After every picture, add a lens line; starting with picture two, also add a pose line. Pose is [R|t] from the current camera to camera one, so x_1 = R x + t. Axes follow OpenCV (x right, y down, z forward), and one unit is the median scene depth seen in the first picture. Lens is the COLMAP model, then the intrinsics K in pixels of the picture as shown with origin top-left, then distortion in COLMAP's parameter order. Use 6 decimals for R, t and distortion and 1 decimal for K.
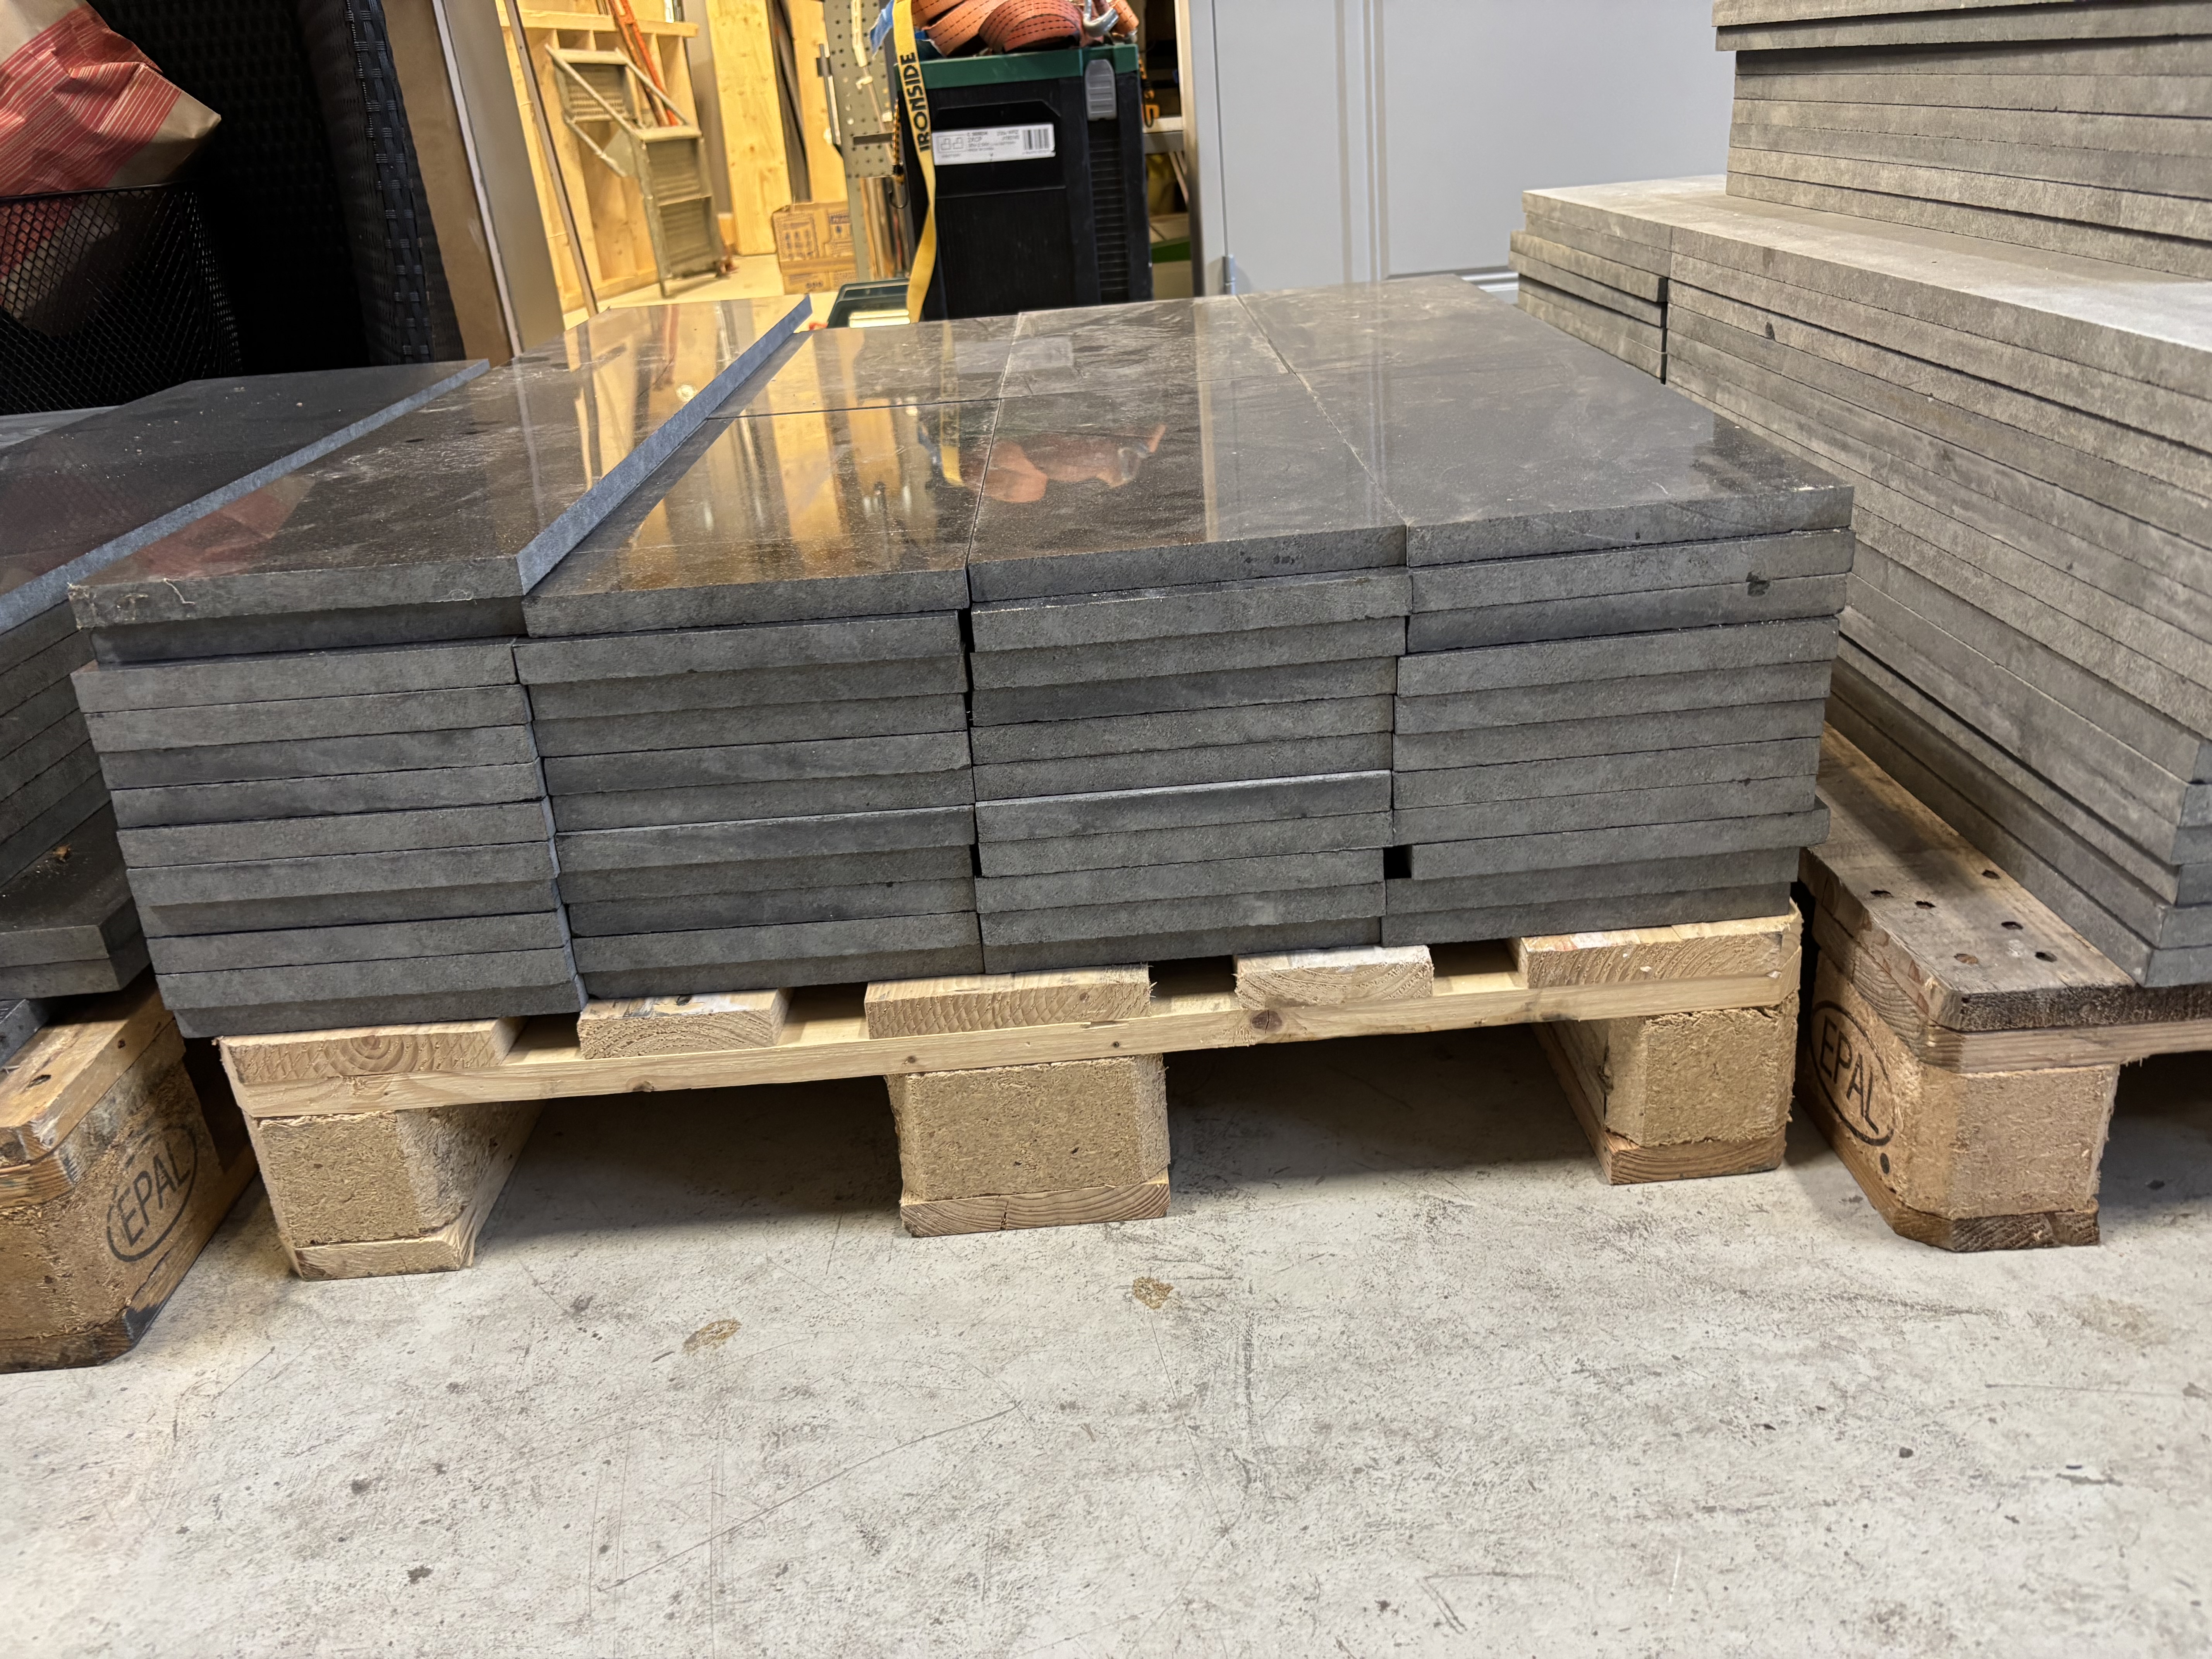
lens RADIAL K [[1711.6, 0, 1107.0], [0, 1711.6, 817.1], [0, 0, 1]] dist [0.036021, -0.039404]
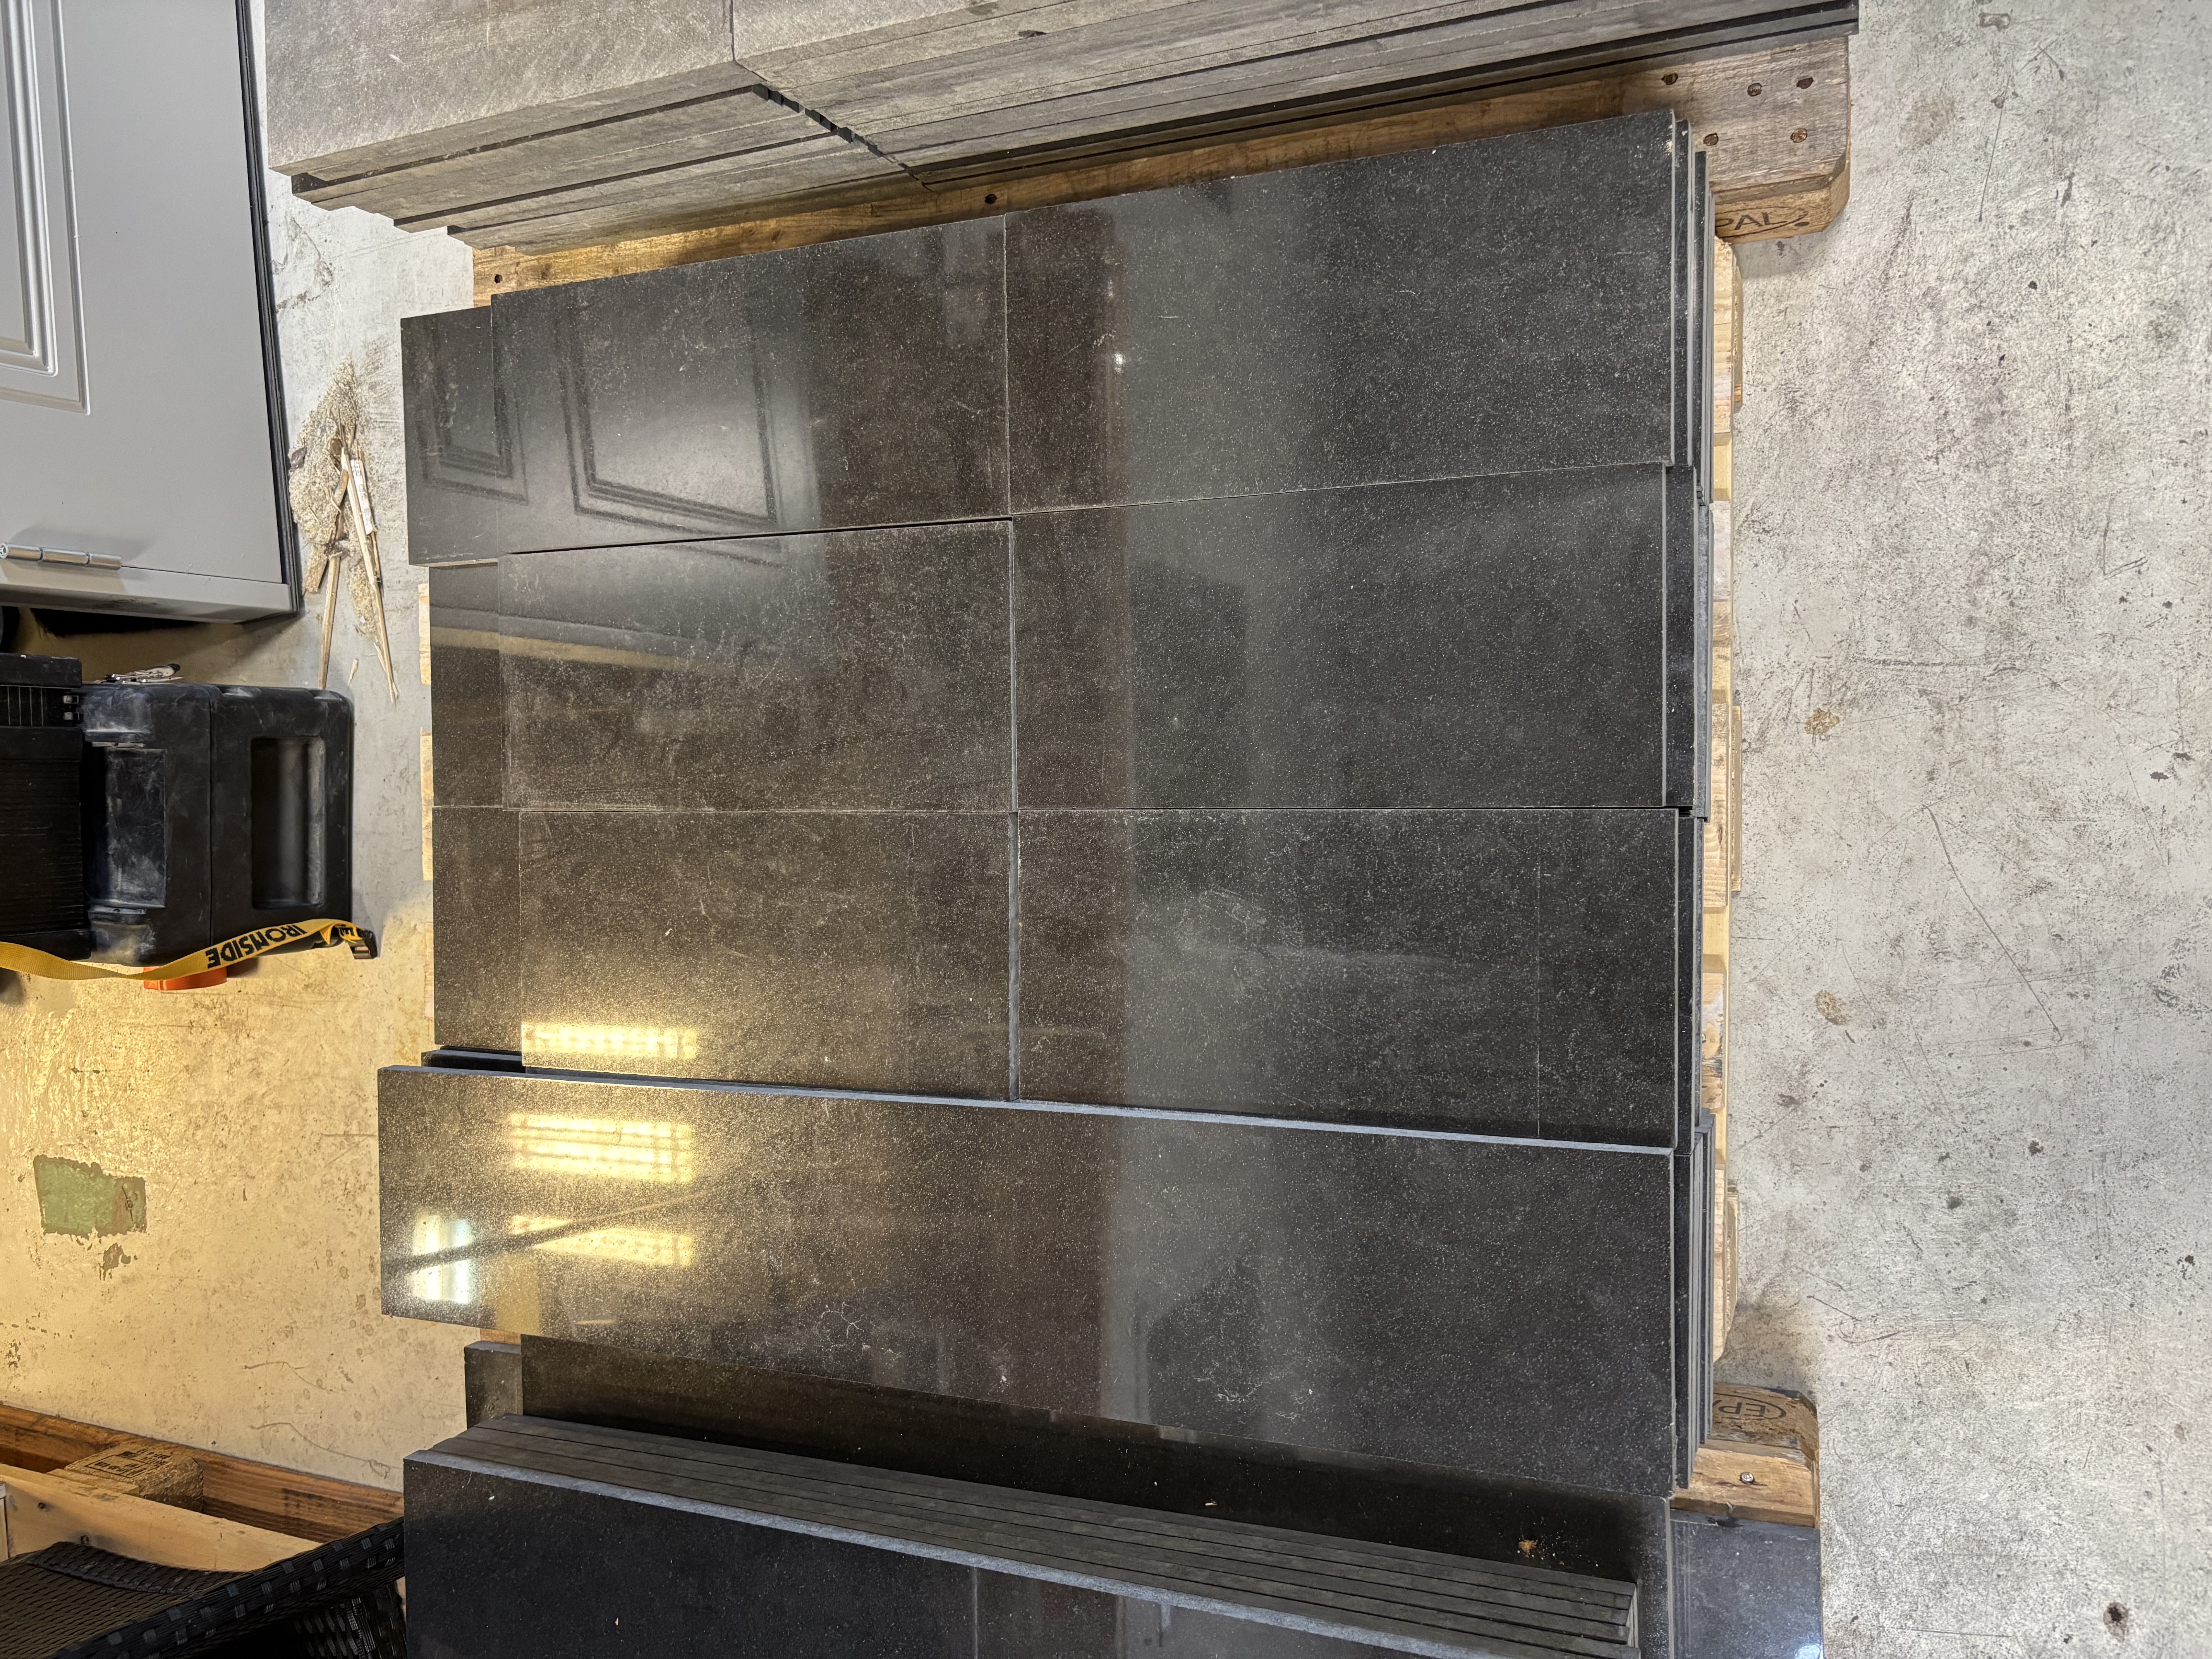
lens RADIAL K [[1711.6, 0, 1094.5], [0, 1711.6, 828.3], [0, 0, 1]] dist [0.036021, -0.039404]
pose [[0.028746, -0.999361, 0.021255, -0.120133], [0.708850, 0.035373, 0.704472, -1.265844], [-0.704774, -0.005184, 0.709413, 0.371774]]
